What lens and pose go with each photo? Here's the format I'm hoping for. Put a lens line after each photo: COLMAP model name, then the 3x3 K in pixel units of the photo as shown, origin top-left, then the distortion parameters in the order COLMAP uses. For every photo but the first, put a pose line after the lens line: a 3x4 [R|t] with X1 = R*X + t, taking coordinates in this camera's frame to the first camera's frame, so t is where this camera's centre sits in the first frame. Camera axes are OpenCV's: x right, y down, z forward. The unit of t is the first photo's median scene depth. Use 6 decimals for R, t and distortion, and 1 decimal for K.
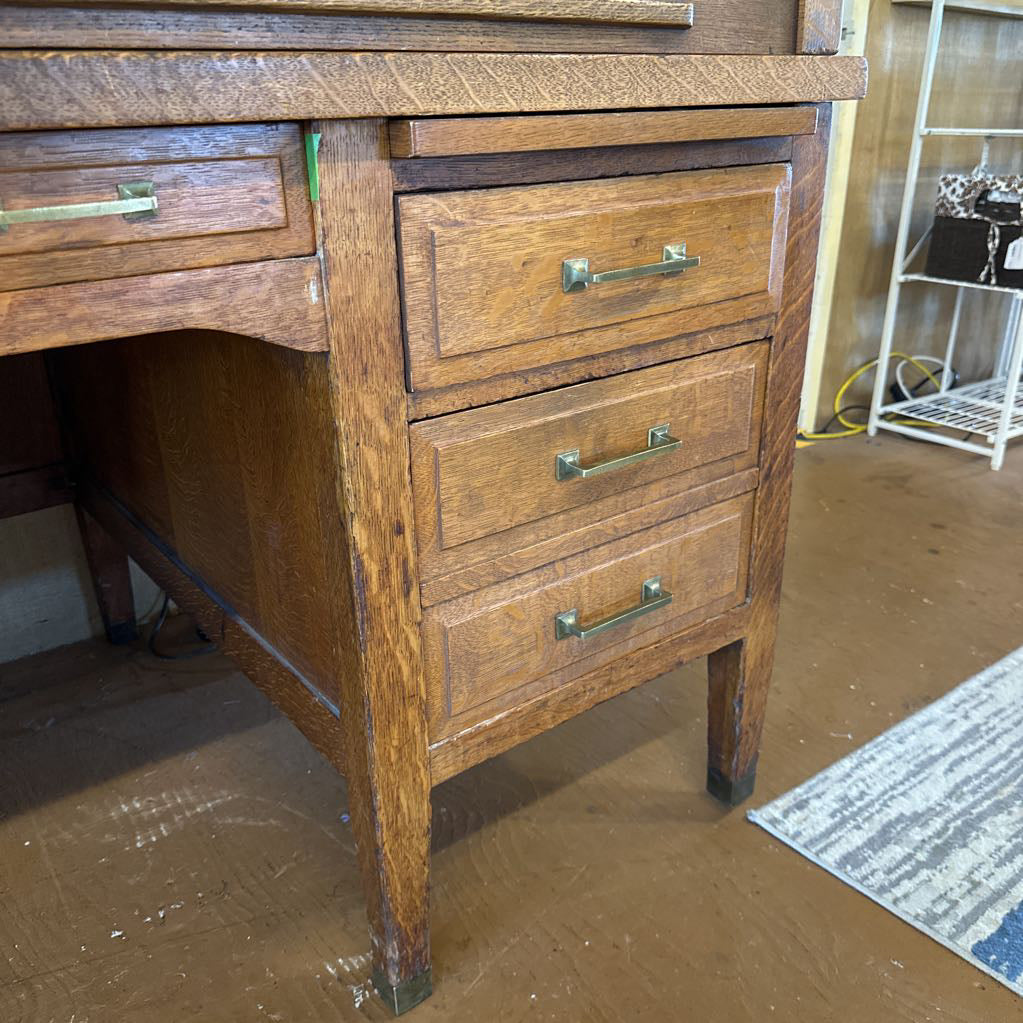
lens RADIAL K [[979.7, 0, 513.5], [0, 979.7, 517.3], [0, 0, 1]] dist [0.124773, -0.257555]
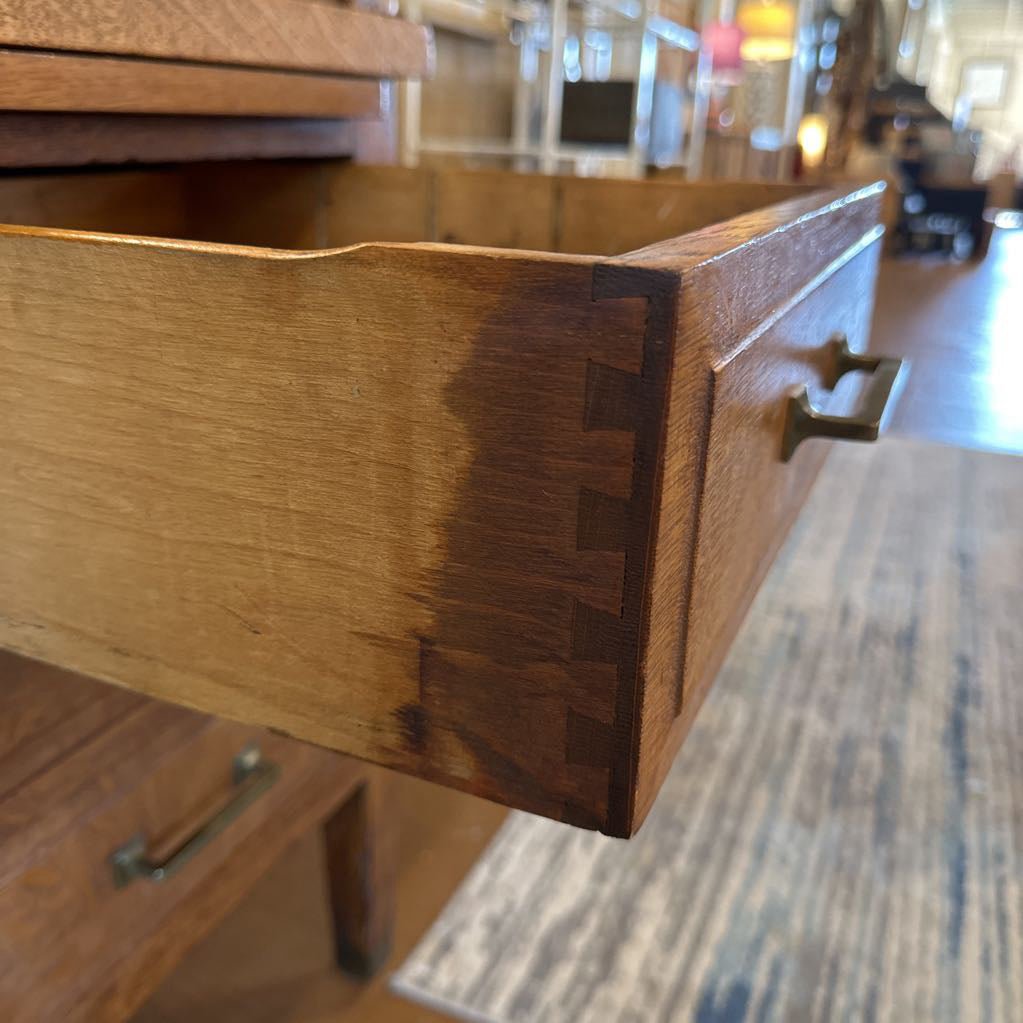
lens RADIAL K [[1003.5, 0, 514.8], [0, 1003.5, 514.1], [0, 0, 1]] dist [0.063606, -0.152384]
pose [[0.877327, -0.132224, 0.461318, 0.001883], [0.146647, 0.989178, 0.004630, -0.086245], [-0.456938, 0.063589, 0.887223, 0.312932]]
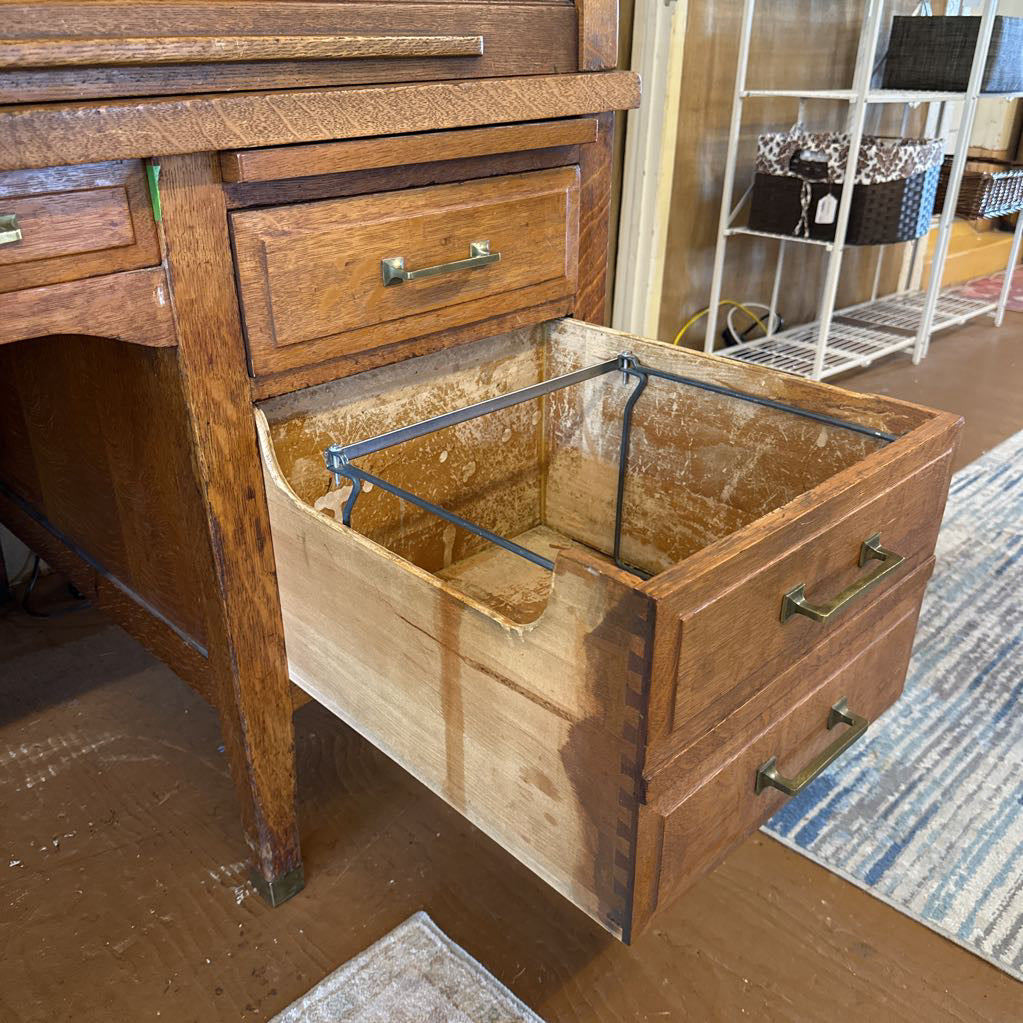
lens RADIAL K [[979.7, 0, 513.5], [0, 979.7, 517.3], [0, 0, 1]] dist [0.124773, -0.257555]
pose [[0.991865, -0.043498, 0.119630, 0.046860], [0.036061, 0.997321, 0.063641, -0.021122], [-0.122078, -0.058809, 0.990777, -0.182252]]
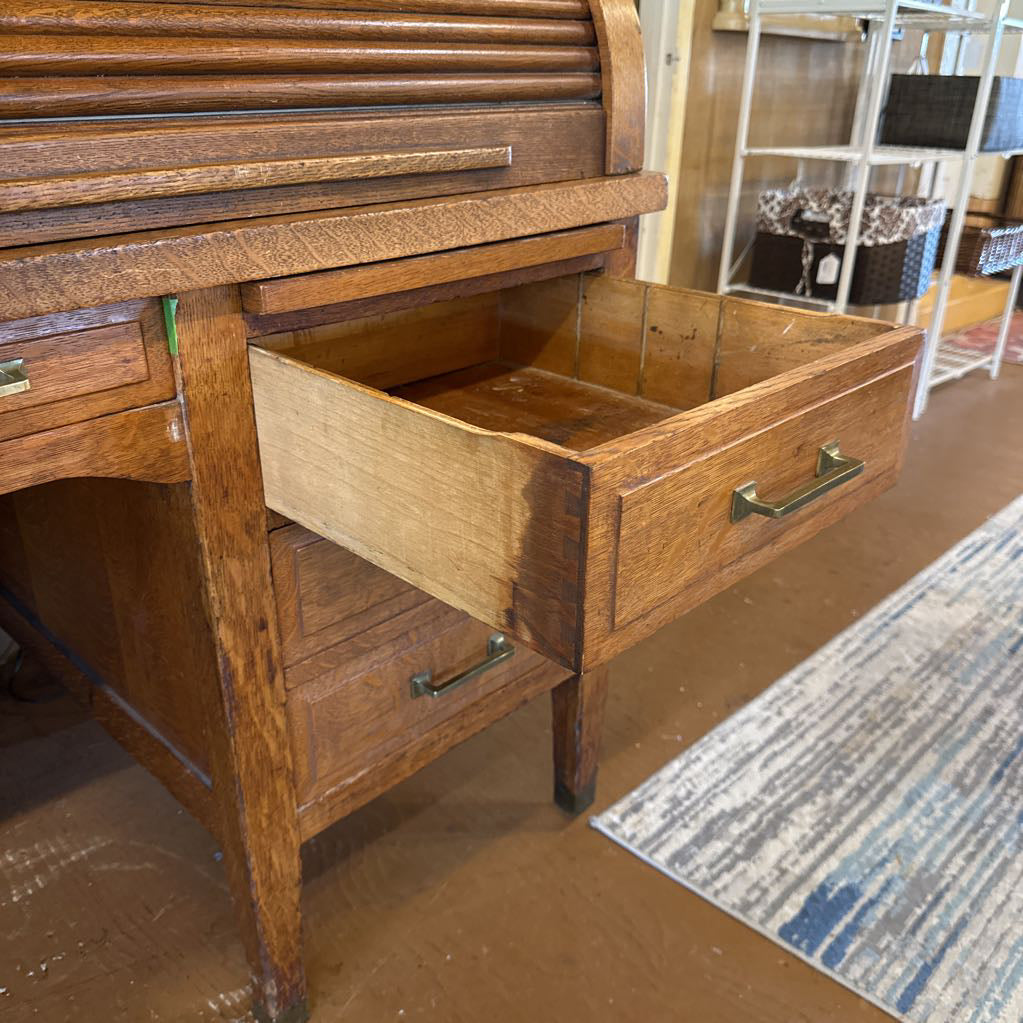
lens RADIAL K [[984.2, 0, 512.9], [0, 984.2, 517.7], [0, 0, 1]] dist [0.144390, -0.345144]
pose [[0.989710, -0.036099, 0.138462, 0.010095], [0.030842, 0.998727, 0.039927, -0.128715], [-0.139727, -0.035245, 0.989563, -0.120625]]
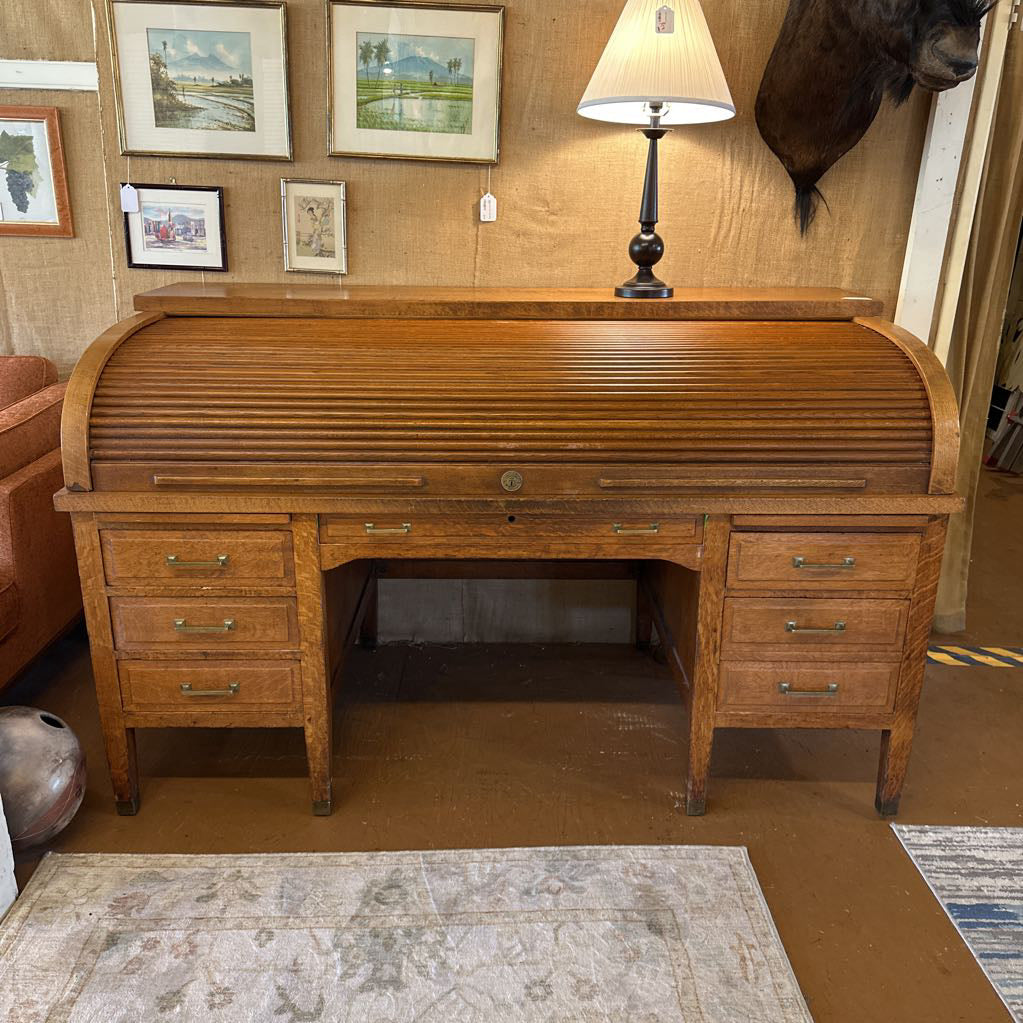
lens RADIAL K [[977.0, 0, 511.5], [0, 977.0, 511.5], [0, 0, 1]] dist [0.160102, -0.235889]
pose [[0.805133, 0.216882, -0.552017, 0.860308], [-0.258062, 0.966123, 0.003189, -0.167577], [0.534008, 0.139887, 0.833827, -1.685460]]
